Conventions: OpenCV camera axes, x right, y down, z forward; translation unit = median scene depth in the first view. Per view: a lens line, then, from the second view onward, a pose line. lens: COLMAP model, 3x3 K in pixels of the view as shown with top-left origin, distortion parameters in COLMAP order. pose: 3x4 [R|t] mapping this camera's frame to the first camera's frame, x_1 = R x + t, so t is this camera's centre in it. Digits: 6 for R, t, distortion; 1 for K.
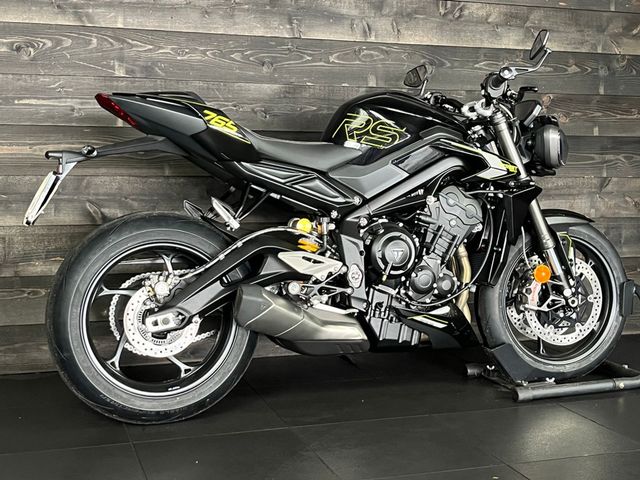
lens RADIAL K [[883.3, 0, 318.8], [0, 883.3, 233.5], [0, 0, 1]] dist [0.037616, 0.000000]
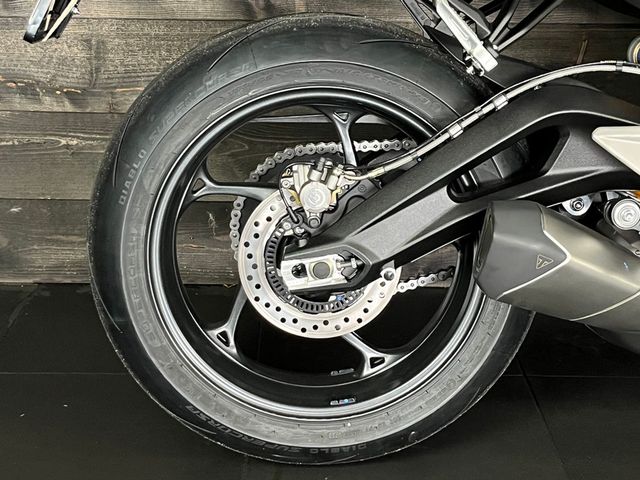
lens RADIAL K [[1168.4, 0, 314.1], [0, 1168.4, 241.9], [0, 0, 1]] dist [0.080616, 0.000000]
pose [[0.947298, 0.096925, -0.305339, 0.003017], [-0.029380, 0.975400, 0.218474, -0.039607], [0.319004, -0.197989, 0.926842, 0.404817]]
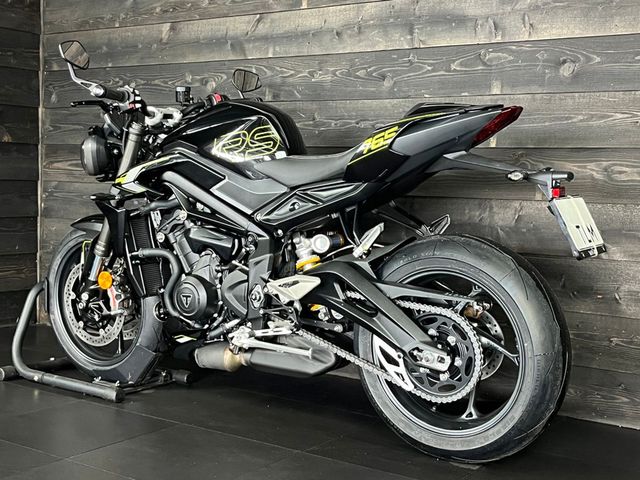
lens RADIAL K [[912.0, 0, 324.0], [0, 912.0, 241.6], [0, 0, 1]] dist [0.056002, 0.000000]
pose [[0.603994, 0.063549, -0.794452, 0.850412], [-0.092258, 0.995690, 0.009506, -0.020563], [0.791631, 0.067553, 0.607253, 0.422656]]
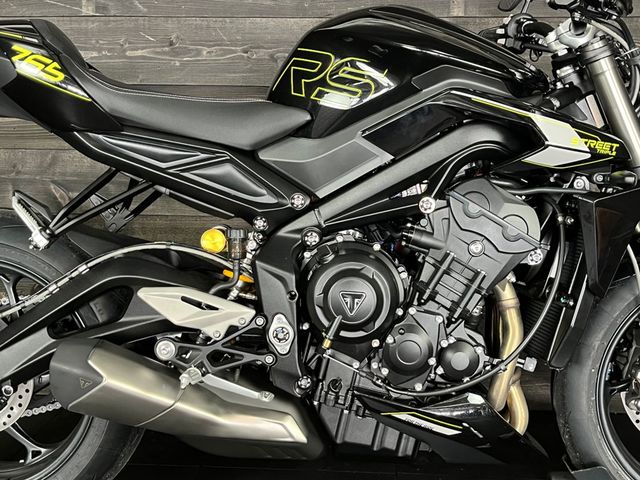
lens RADIAL K [[785.6, 0, 316.2], [0, 785.6, 241.8], [0, 0, 1]] dist [0.009270, 0.000000]
pose [[0.925577, 0.055812, -0.374423, 0.239435], [-0.032701, 0.997163, 0.067801, -0.044870], [0.377145, -0.050511, 0.924776, 0.520557]]
